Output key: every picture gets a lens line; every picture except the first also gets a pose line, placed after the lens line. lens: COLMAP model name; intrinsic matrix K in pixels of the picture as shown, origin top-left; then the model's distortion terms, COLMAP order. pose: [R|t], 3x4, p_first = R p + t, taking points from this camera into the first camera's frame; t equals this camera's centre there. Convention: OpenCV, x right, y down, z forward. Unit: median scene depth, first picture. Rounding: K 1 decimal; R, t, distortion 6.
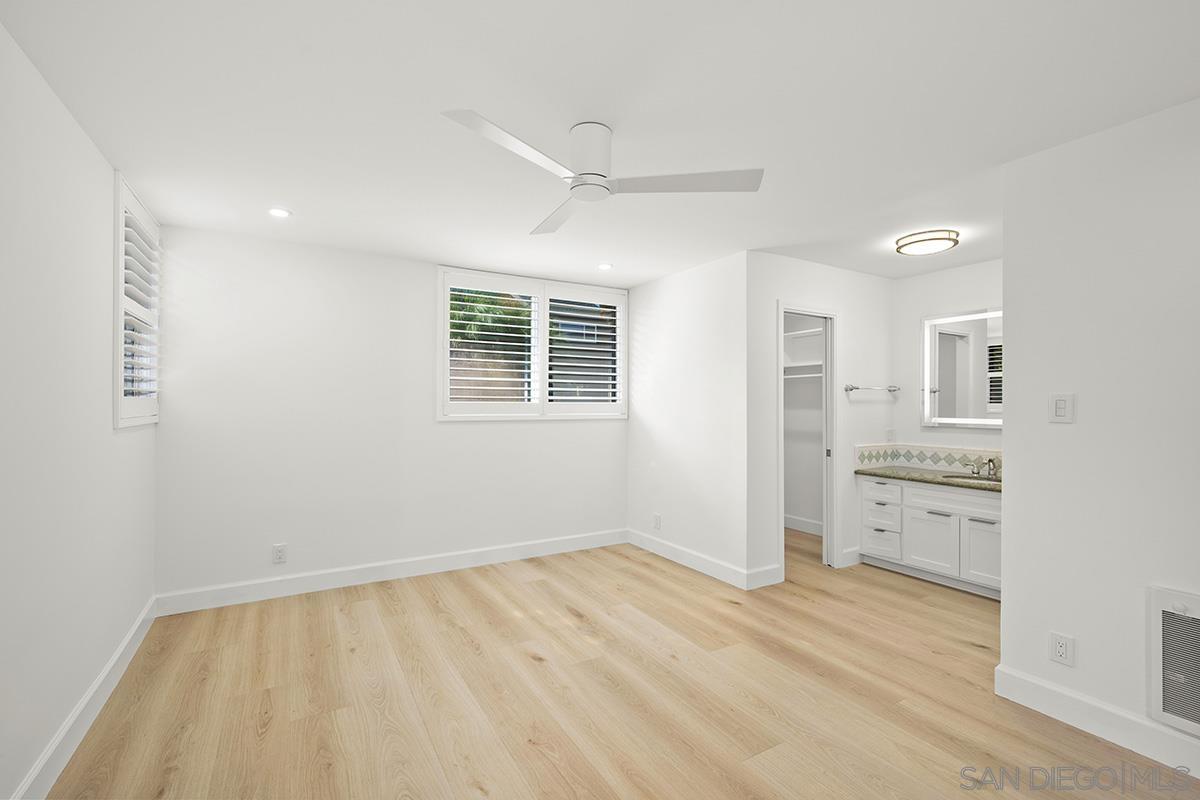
lens RADIAL K [[535.1, 0, 592.1], [0, 535.1, 400.9], [0, 0, 1]] dist [-0.003403, 0.000191]
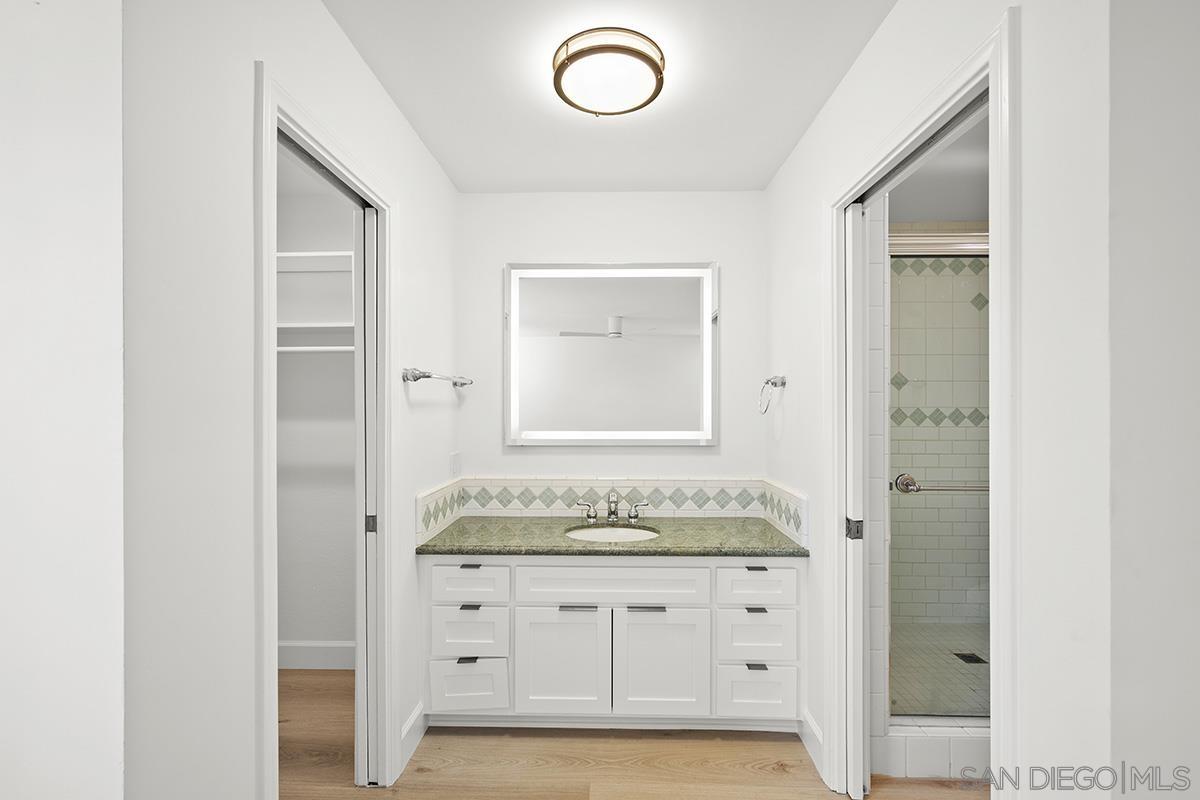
lens RADIAL K [[513.1, 0, 591.8], [0, 513.1, 405.7], [0, 0, 1]] dist [-0.002325, 0.000004]
pose [[0.522231, 0.000125, 0.852804, 0.183675], [-0.002375, 0.999996, 0.001308, 0.001928], [-0.852801, -0.002708, 0.522230, 0.636012]]
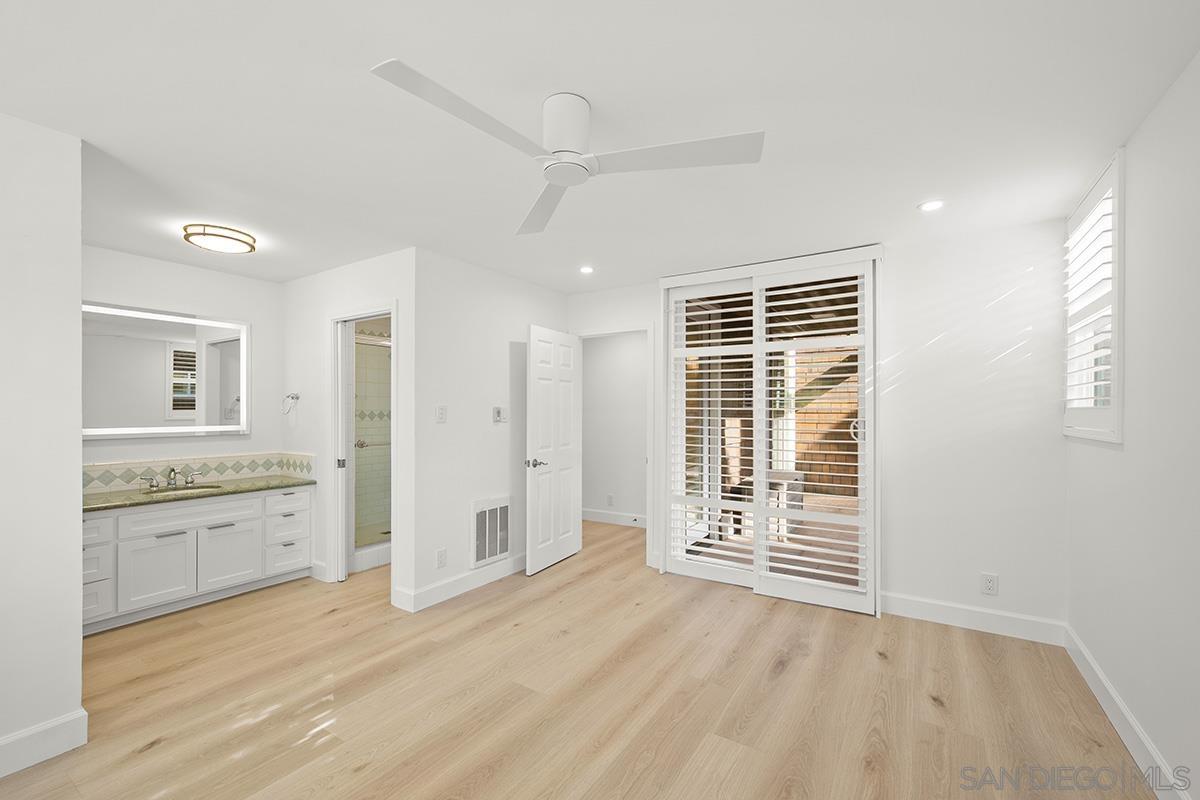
lens RADIAL K [[501.3, 0, 607.5], [0, 501.3, 410.9], [0, 0, 1]] dist [0.013547, -0.000052]
pose [[-0.477112, -0.002362, 0.878839, -0.392360], [-0.004583, 0.999989, 0.000199, 0.001629], [-0.878830, -0.003933, -0.477118, 0.682596]]
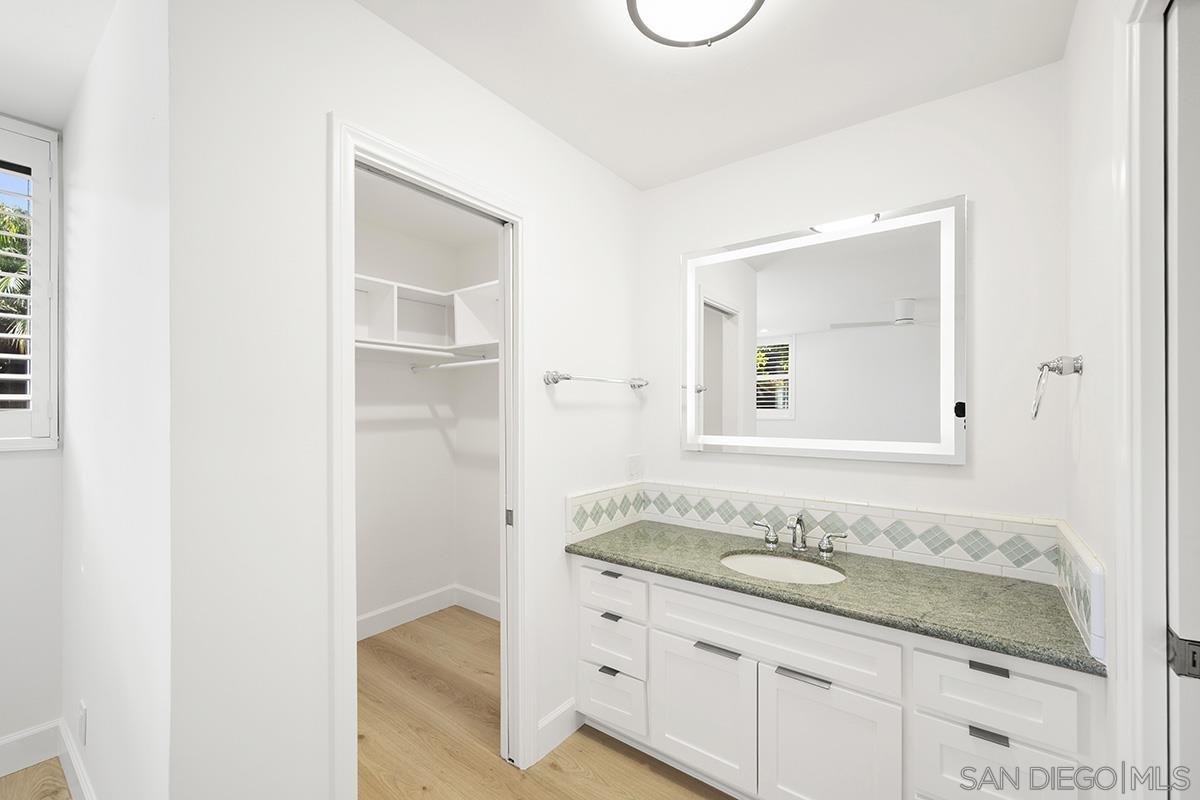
lens RADIAL K [[479.0, 0, 609.3], [0, 479.0, 409.1], [0, 0, 1]] dist [0.000297, 0.000077]
pose [[0.917362, -0.002478, 0.398046, 0.358168], [0.001231, 0.999994, 0.003389, 0.002764], [-0.398052, -0.002619, 0.917359, 0.589000]]
